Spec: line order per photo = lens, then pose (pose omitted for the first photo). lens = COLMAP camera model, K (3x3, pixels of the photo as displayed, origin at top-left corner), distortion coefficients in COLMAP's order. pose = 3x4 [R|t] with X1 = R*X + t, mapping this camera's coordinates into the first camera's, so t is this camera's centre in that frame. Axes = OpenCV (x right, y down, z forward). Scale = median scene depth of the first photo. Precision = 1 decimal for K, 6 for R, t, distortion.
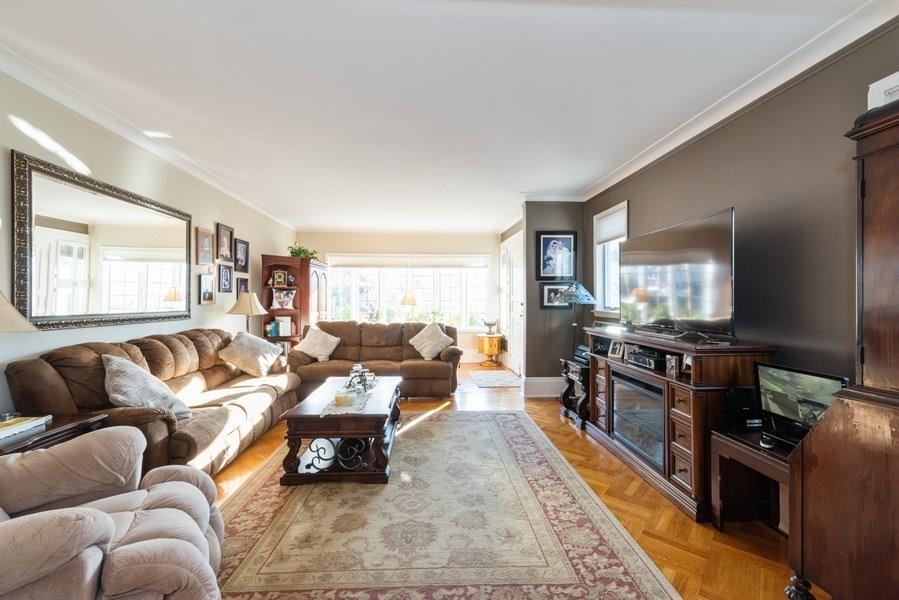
lens RADIAL K [[373.3, 0, 446.0], [0, 373.3, 303.1], [0, 0, 1]] dist [0.014306, -0.001900]
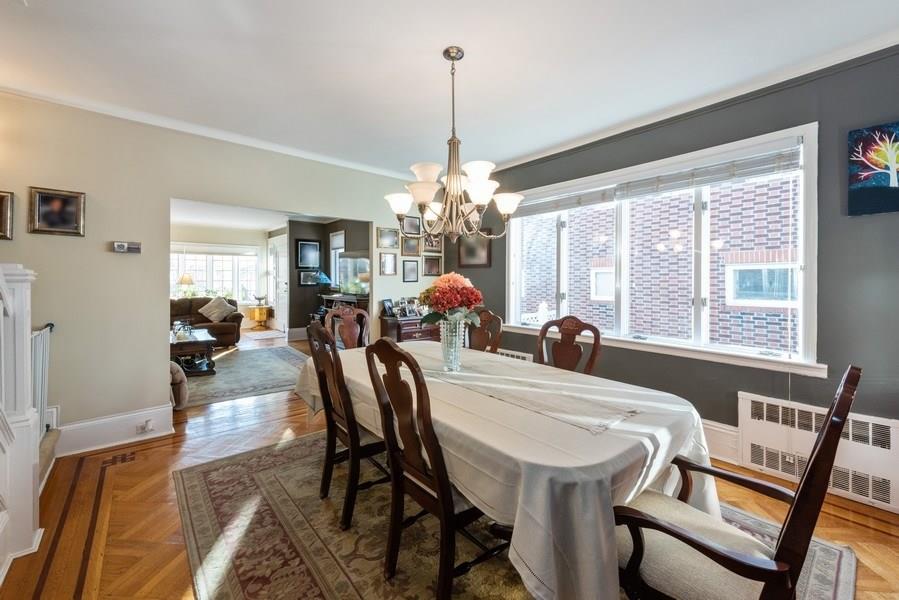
lens RADIAL K [[357.5, 0, 448.3], [0, 357.5, 280.4], [0, 0, 1]] dist [0.015779, -0.003442]
pose [[0.803430, 0.000984, 0.595398, -0.182751], [0.002681, 0.999983, -0.005270, -0.000549], [-0.595393, 0.005831, 0.803414, -0.767556]]
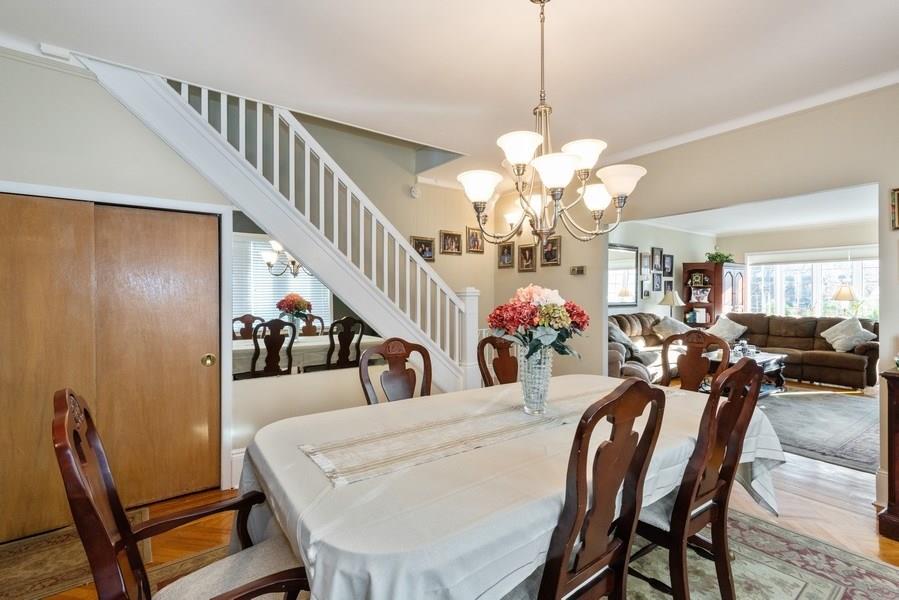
lens RADIAL K [[409.2, 0, 446.2], [0, 409.2, 297.2], [0, 0, 1]] dist [0.003693, -0.000214]
pose [[0.527602, 0.003012, -0.849486, 0.414986], [-0.005031, 0.999987, 0.000420, 0.001118], [0.849477, 0.004052, 0.527610, -0.674612]]
